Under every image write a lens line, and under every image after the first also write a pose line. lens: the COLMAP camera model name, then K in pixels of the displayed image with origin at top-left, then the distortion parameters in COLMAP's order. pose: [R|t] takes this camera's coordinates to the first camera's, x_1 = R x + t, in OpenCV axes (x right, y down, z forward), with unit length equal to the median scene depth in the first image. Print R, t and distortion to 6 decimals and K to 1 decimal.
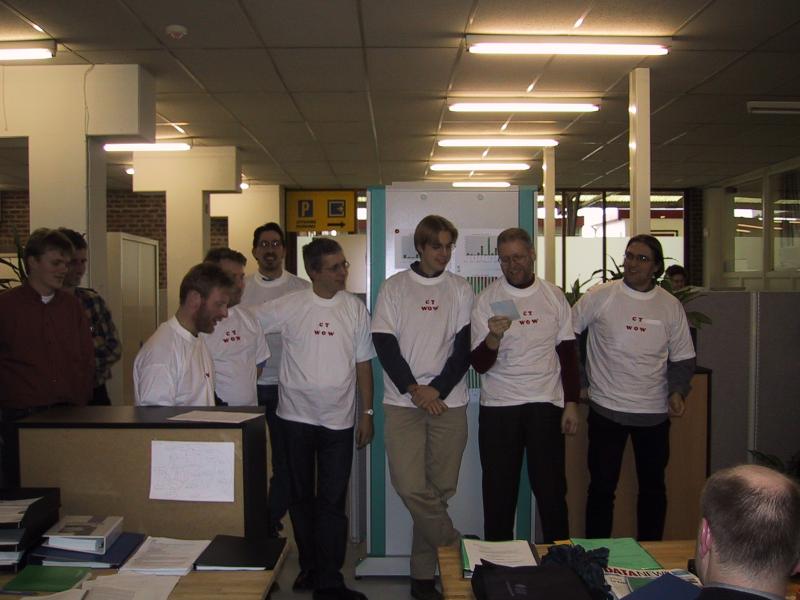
lens RADIAL K [[863.7, 0, 400.0], [0, 863.7, 300.0], [0, 0, 1]] dist [-0.104397, 0.023817]
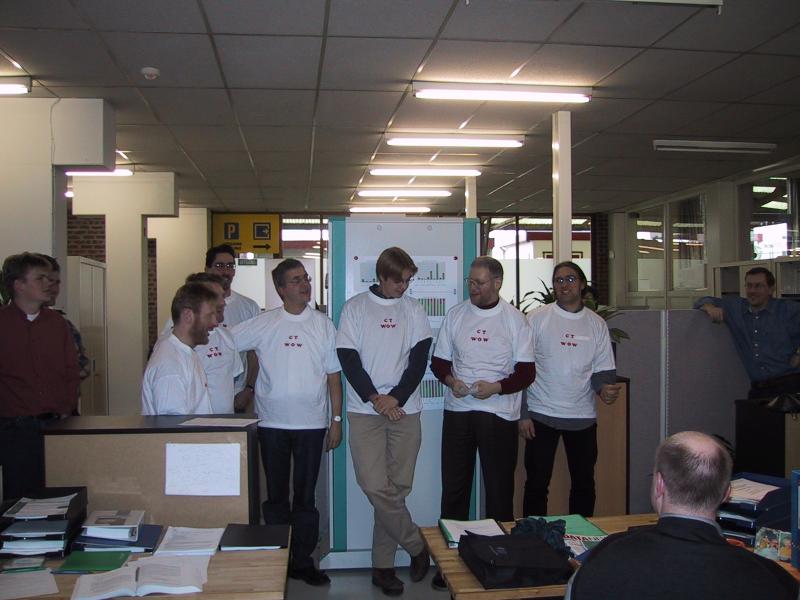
lens RADIAL K [[863.7, 0, 400.0], [0, 863.7, 300.0], [0, 0, 1]] dist [-0.104397, 0.023817]
pose [[0.993673, -0.002819, 0.112274, -0.071461], [0.005294, 0.999749, -0.021754, -0.000301], [-0.112185, 0.022211, 0.993439, -0.114446]]
